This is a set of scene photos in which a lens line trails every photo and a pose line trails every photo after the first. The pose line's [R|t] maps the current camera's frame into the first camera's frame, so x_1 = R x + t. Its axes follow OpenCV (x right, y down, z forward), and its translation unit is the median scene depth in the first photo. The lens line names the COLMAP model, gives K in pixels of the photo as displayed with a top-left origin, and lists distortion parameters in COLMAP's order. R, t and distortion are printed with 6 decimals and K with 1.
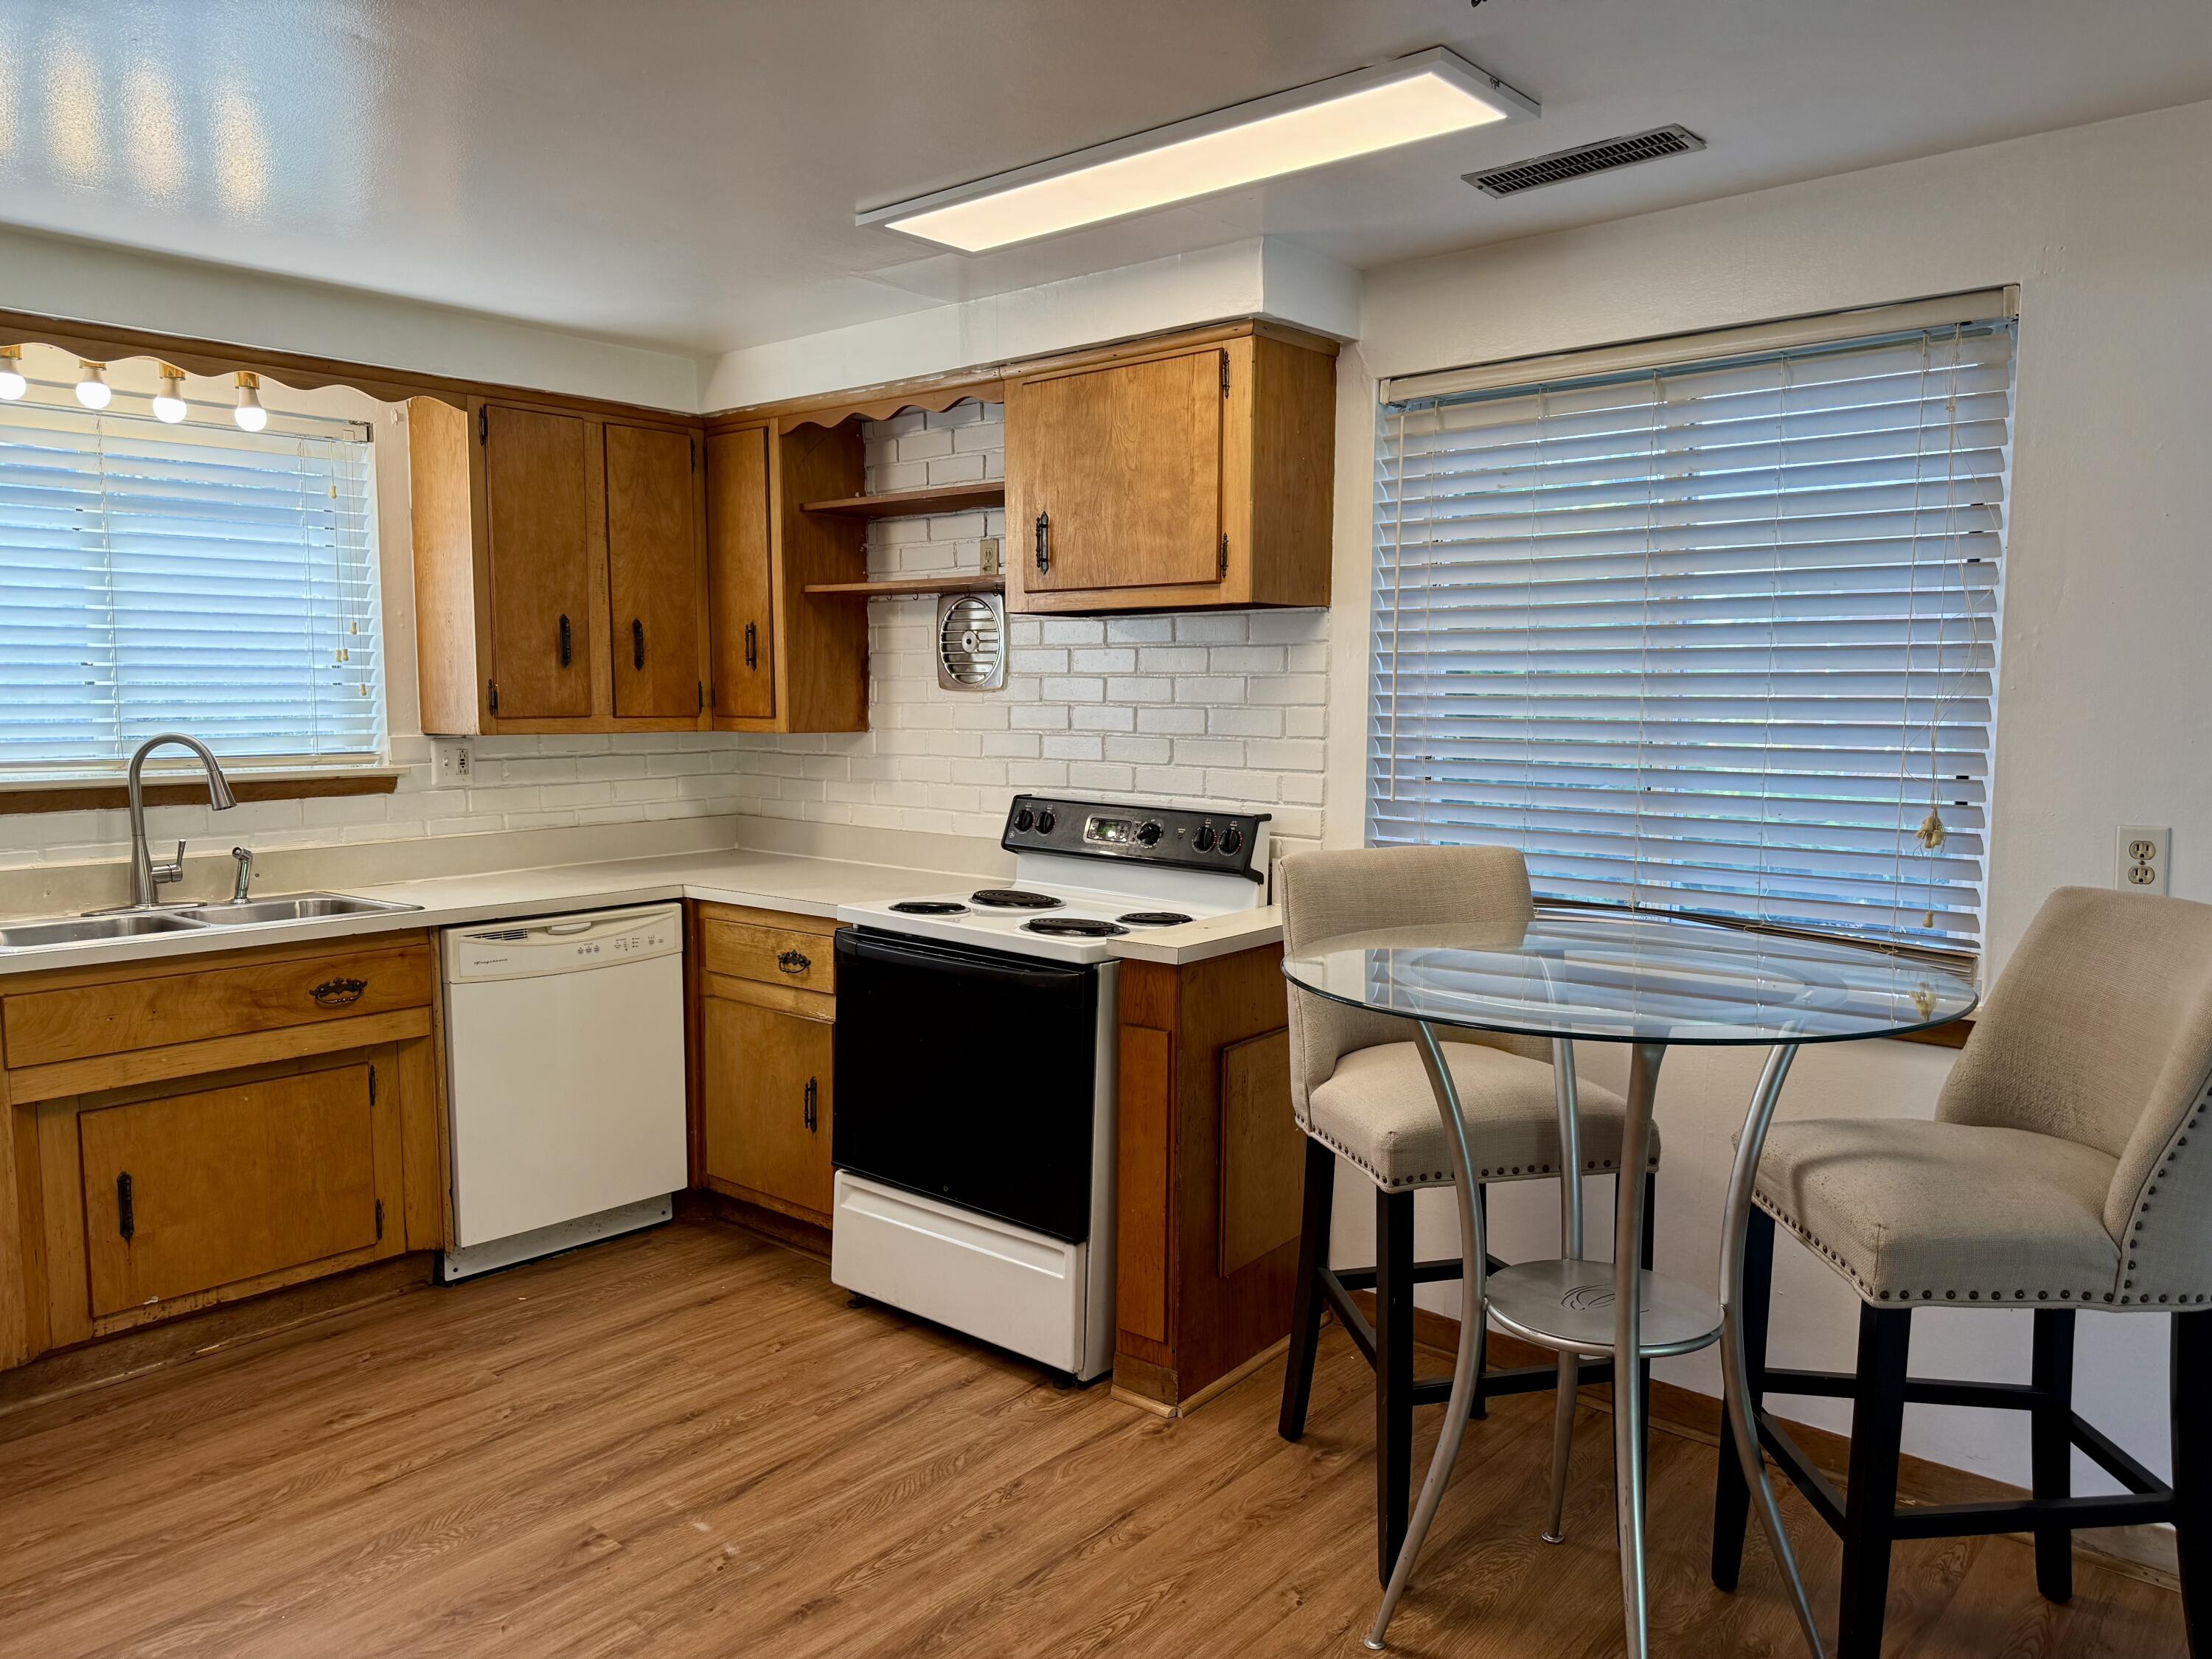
lens RADIAL K [[1551.9, 0, 1110.3], [0, 1551.9, 848.4], [0, 0, 1]] dist [0.066817, -0.081220]
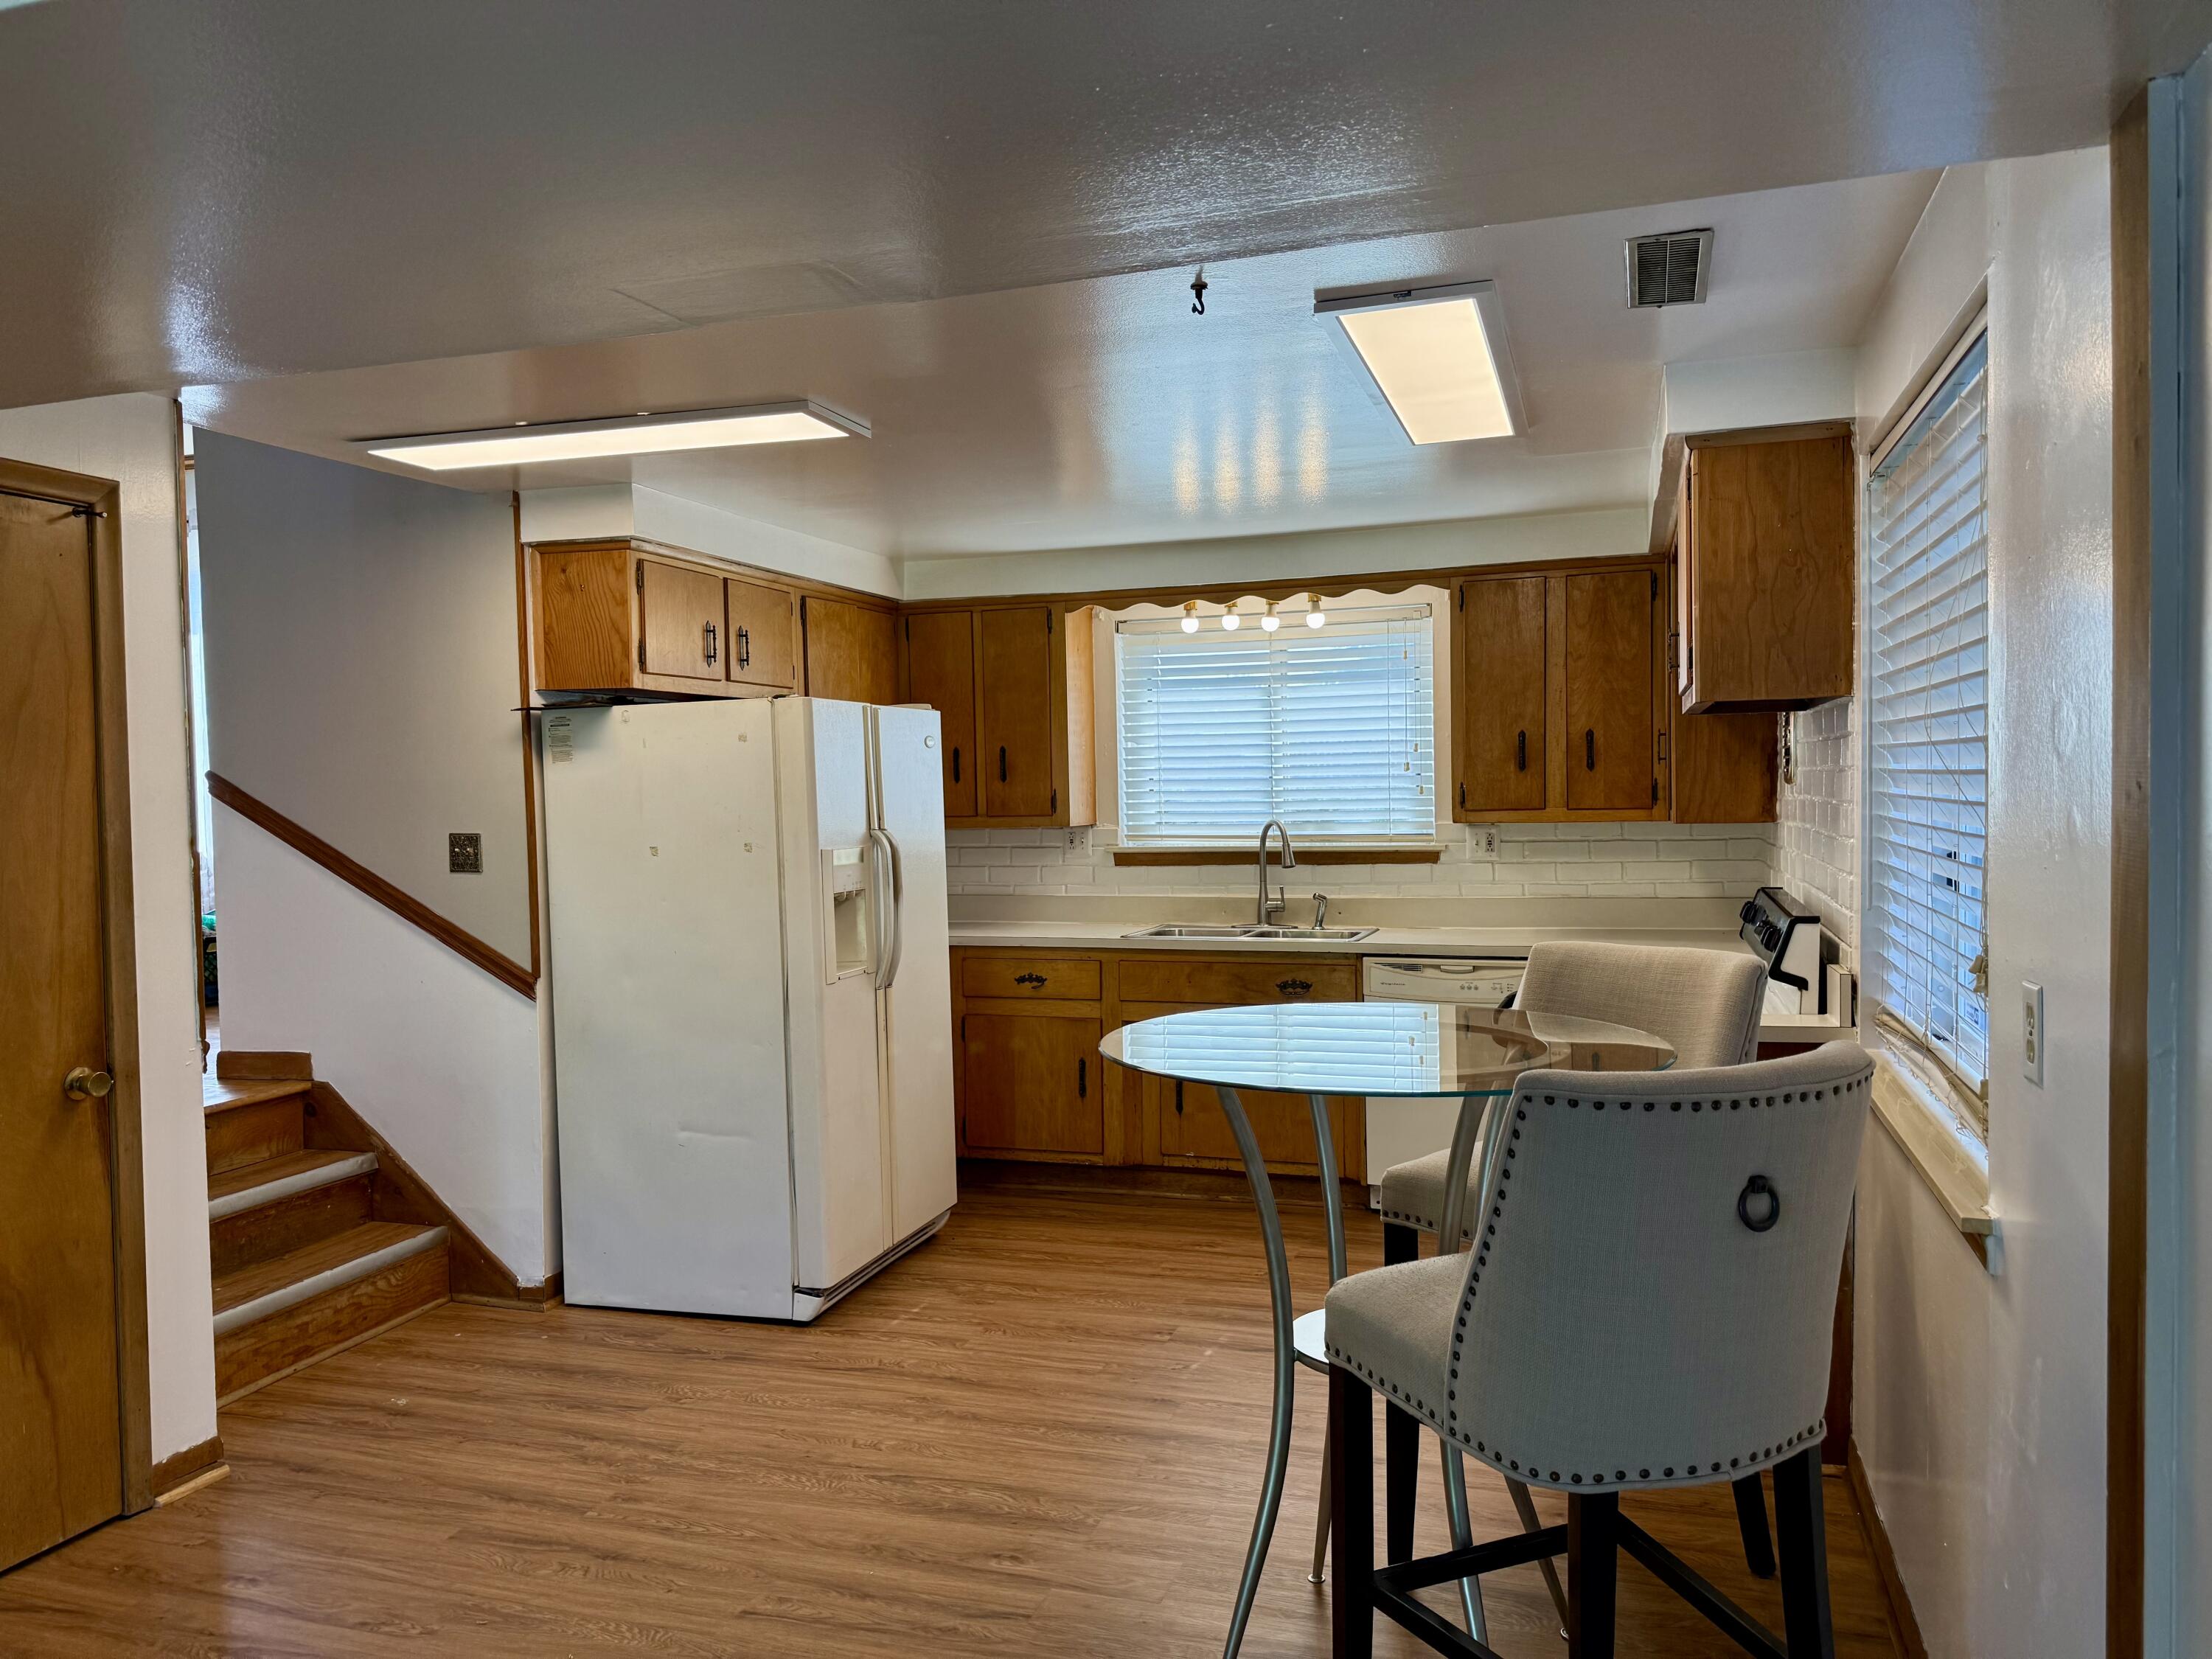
lens RADIAL K [[1551.9, 0, 1116.7], [0, 1551.9, 828.2], [0, 0, 1]] dist [0.066817, -0.081220]
pose [[0.379717, 0.016287, -0.924959, 0.782560], [-0.074703, 0.997120, -0.013109, -0.029740], [0.922082, 0.074075, 0.379840, 0.230181]]
